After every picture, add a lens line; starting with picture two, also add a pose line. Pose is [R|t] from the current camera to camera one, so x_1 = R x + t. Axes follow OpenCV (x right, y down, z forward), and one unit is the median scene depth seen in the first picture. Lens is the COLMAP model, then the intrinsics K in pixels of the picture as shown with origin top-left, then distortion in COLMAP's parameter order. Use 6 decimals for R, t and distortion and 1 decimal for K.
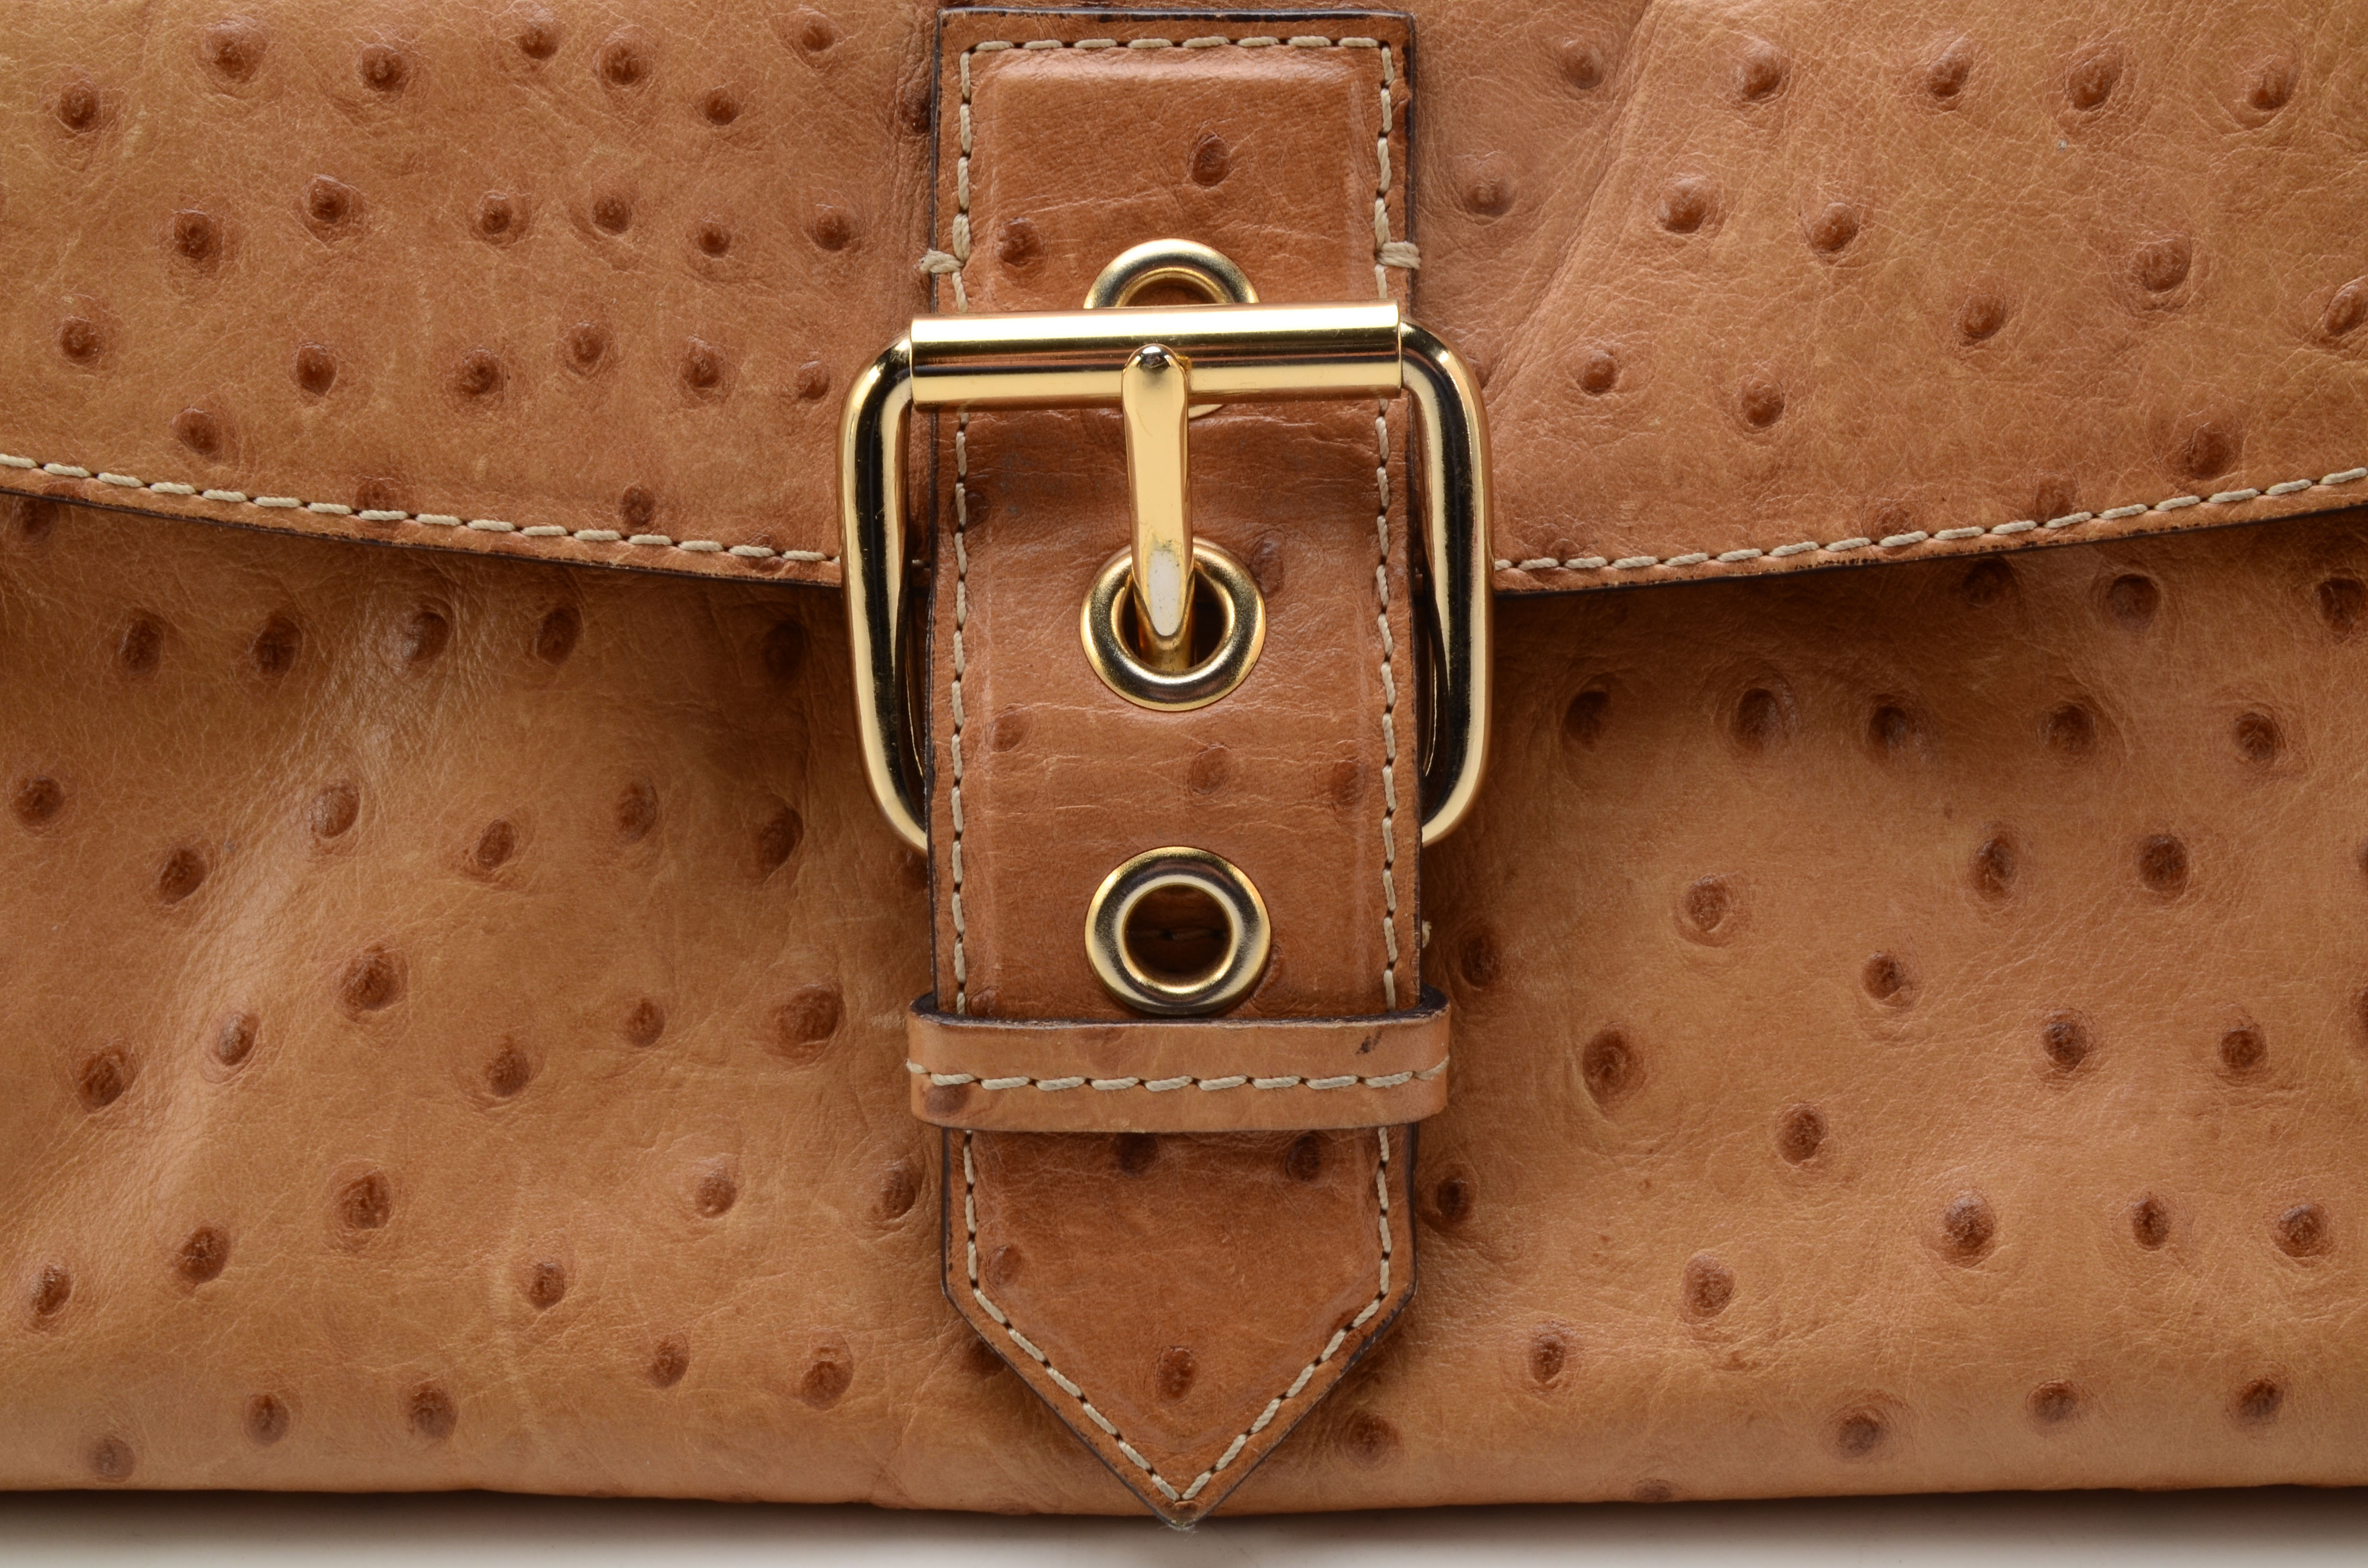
lens RADIAL K [[3834.5, 0, 1189.3], [0, 3834.5, 731.8], [0, 0, 1]] dist [0.022999, -0.064132]
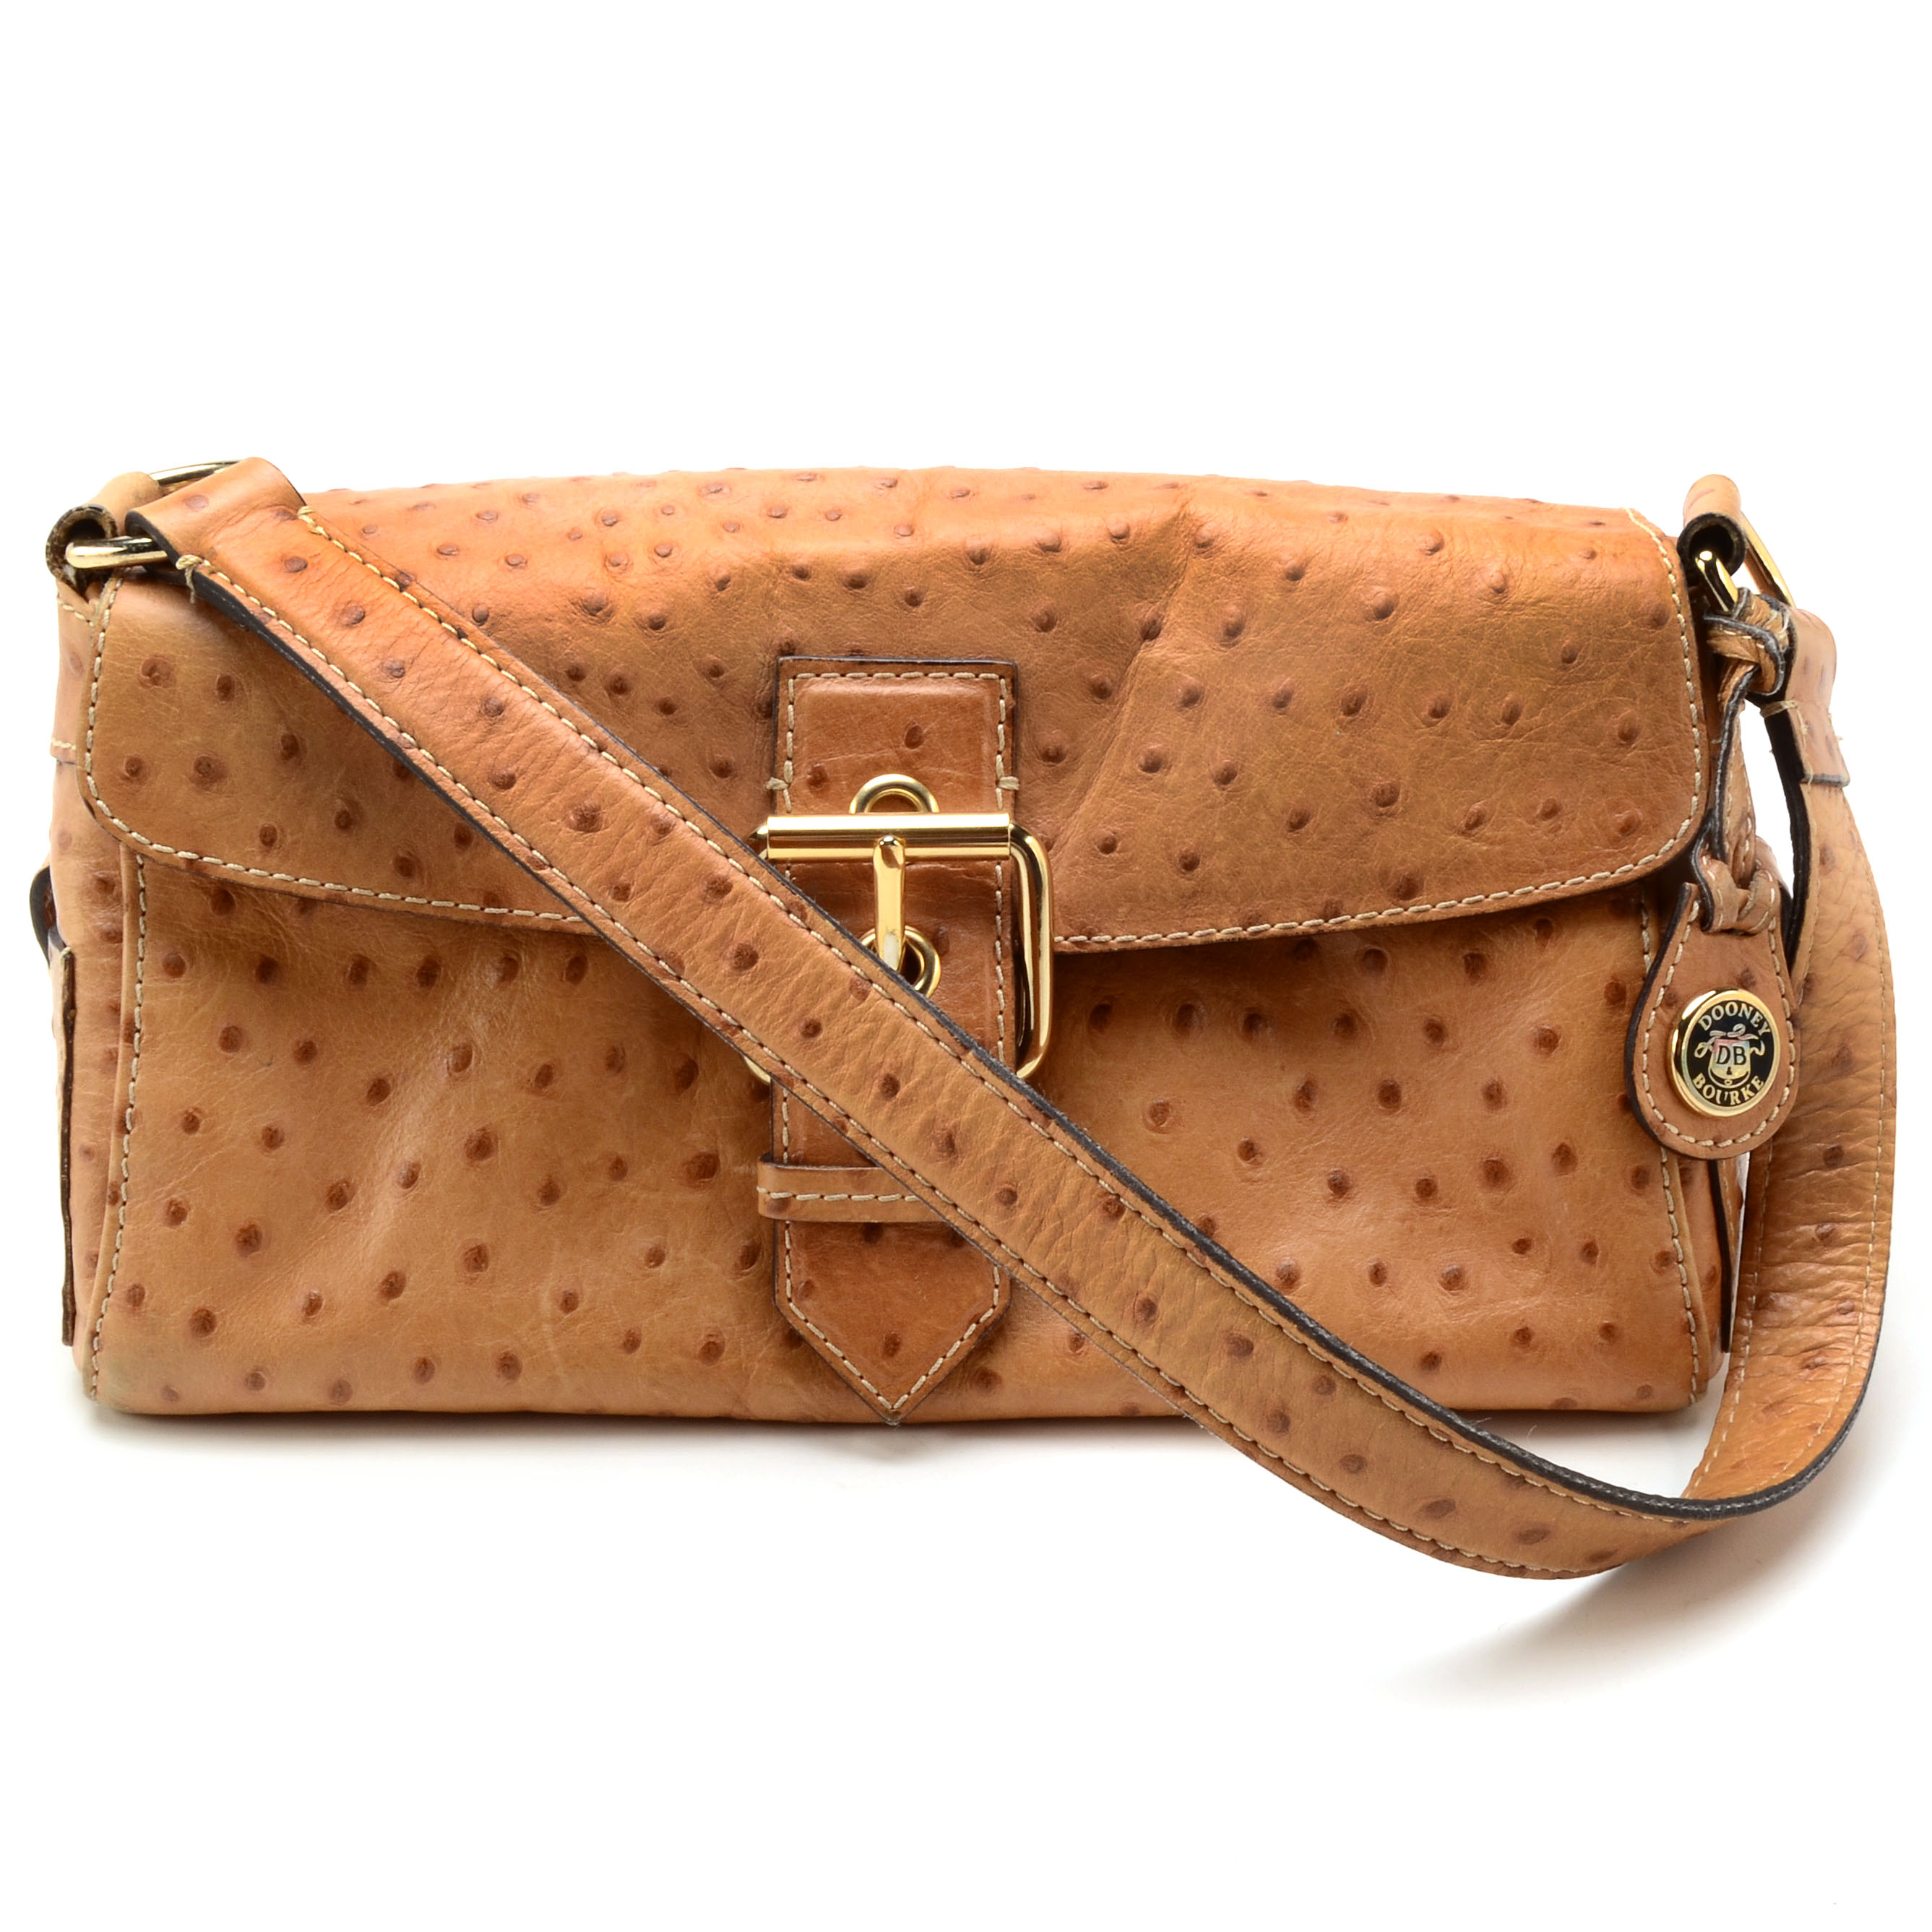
lens RADIAL K [[2742.9, 0, 966.0], [0, 2742.9, 966.0], [0, 0, 1]] dist [0.106995, 0.000785]
pose [[0.998939, 0.011807, 0.044516, -0.029270], [-0.010918, 0.999737, -0.020177, -0.001073], [-0.044743, 0.019669, 0.998805, -0.416525]]
